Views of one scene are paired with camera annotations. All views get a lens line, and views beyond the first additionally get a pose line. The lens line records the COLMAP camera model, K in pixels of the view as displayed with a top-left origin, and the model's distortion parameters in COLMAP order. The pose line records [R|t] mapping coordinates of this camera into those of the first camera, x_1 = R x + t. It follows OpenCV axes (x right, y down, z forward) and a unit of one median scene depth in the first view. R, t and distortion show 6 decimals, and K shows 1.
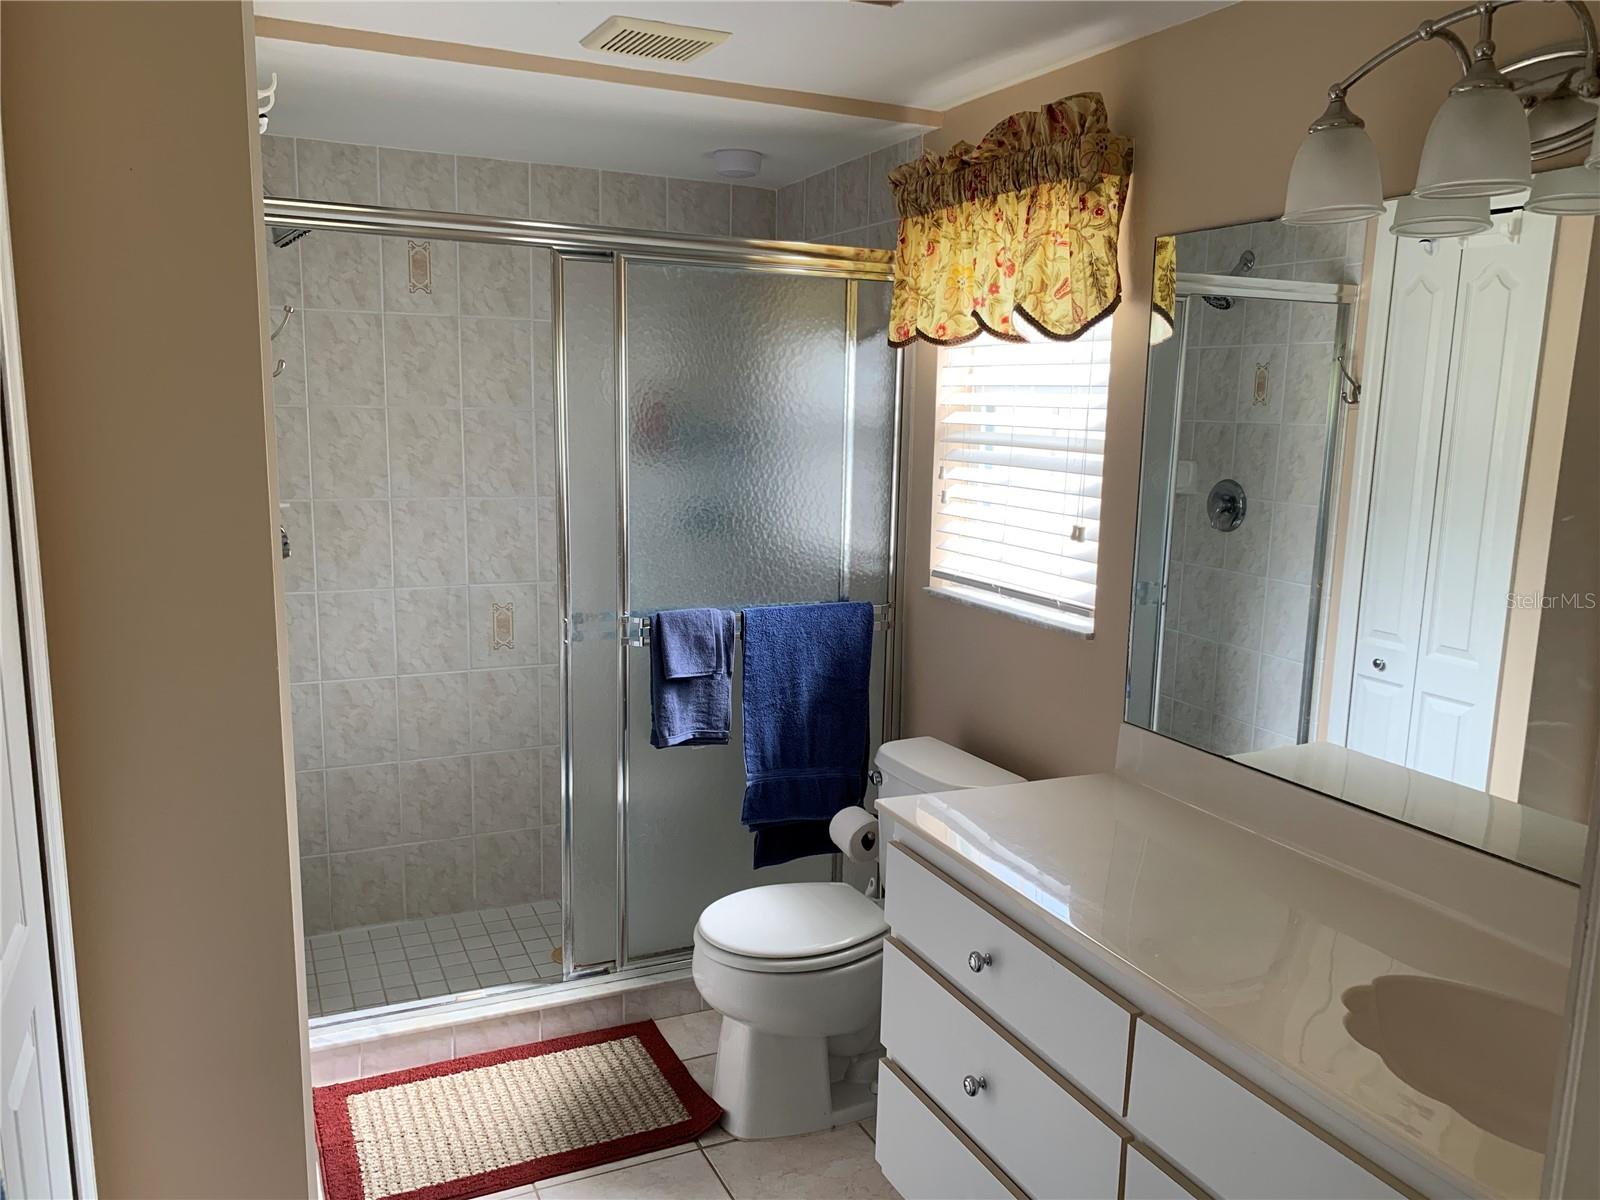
lens RADIAL K [[1209.9, 0, 798.5], [0, 1209.9, 604.1], [0, 0, 1]] dist [0.008654, 0.000865]
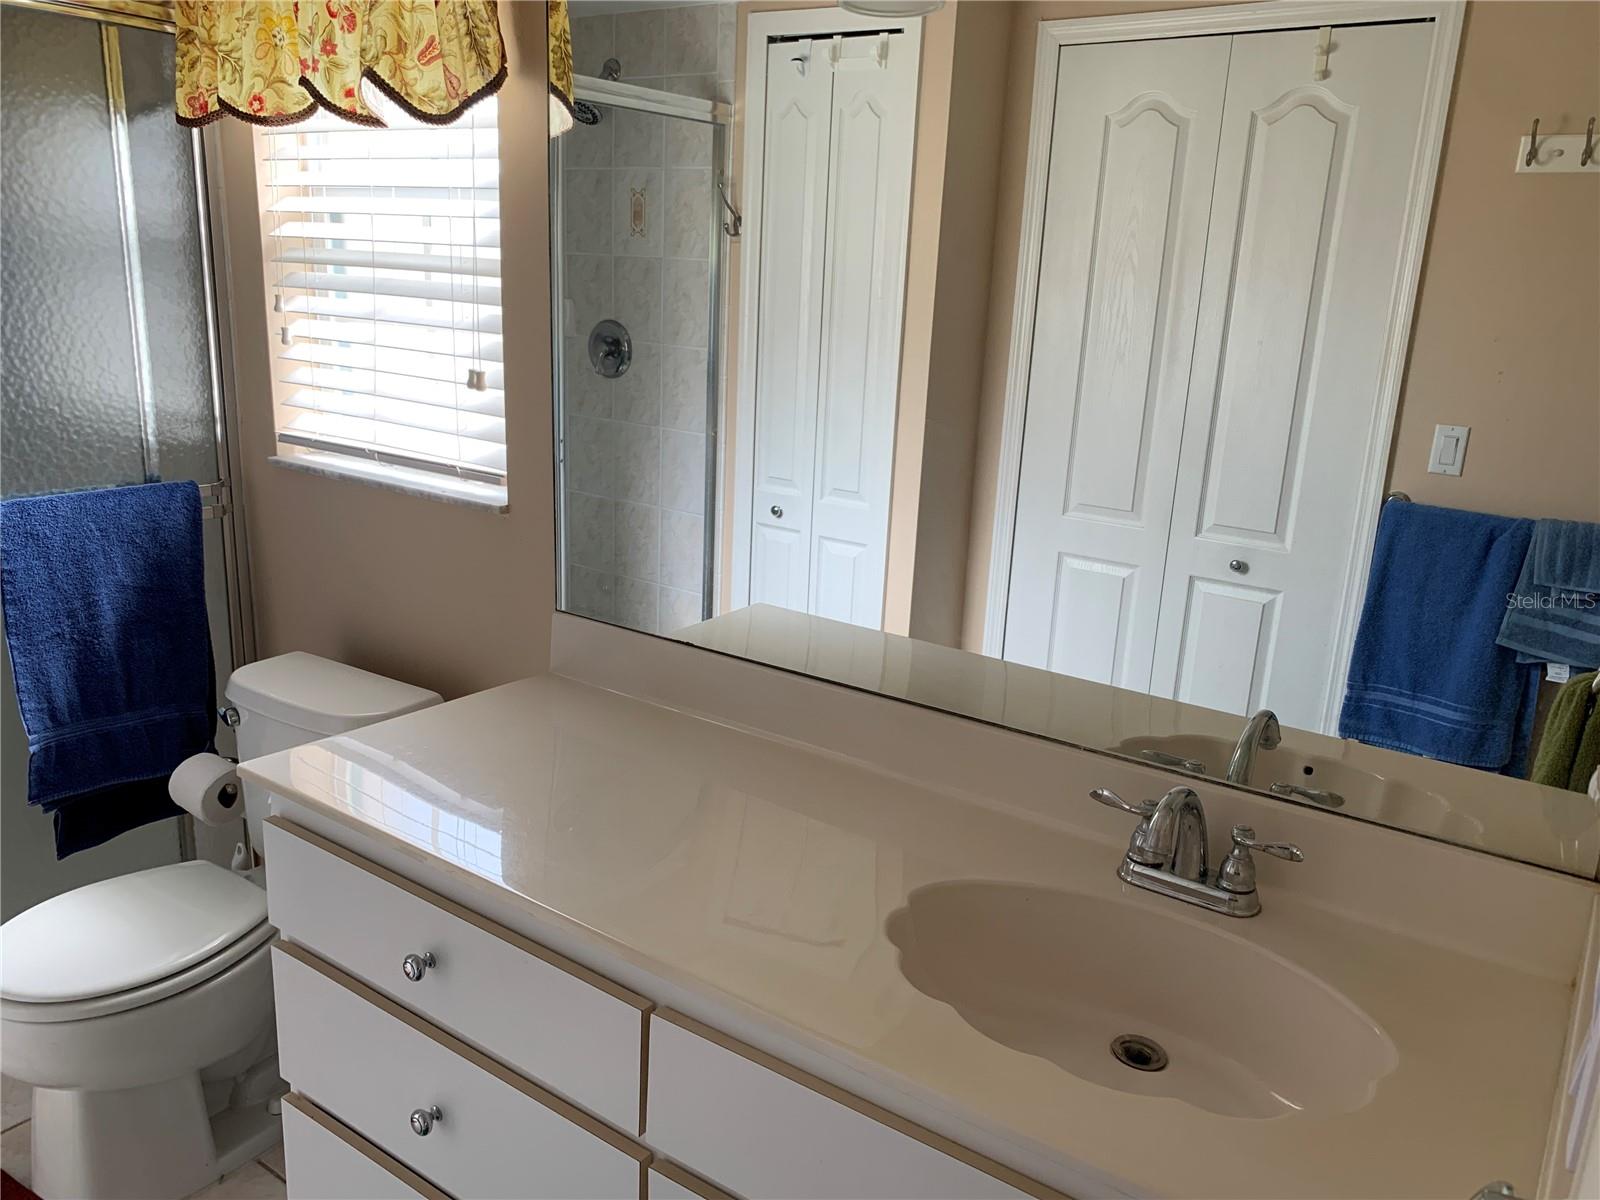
lens RADIAL K [[1209.9, 0, 788.0], [0, 1209.9, 602.7], [0, 0, 1]] dist [0.008654, 0.000865]
pose [[0.866985, -0.111150, 0.485781, 0.006166], [0.053162, 0.989875, 0.131611, -0.006429], [-0.495491, -0.088280, 0.864115, 0.173775]]
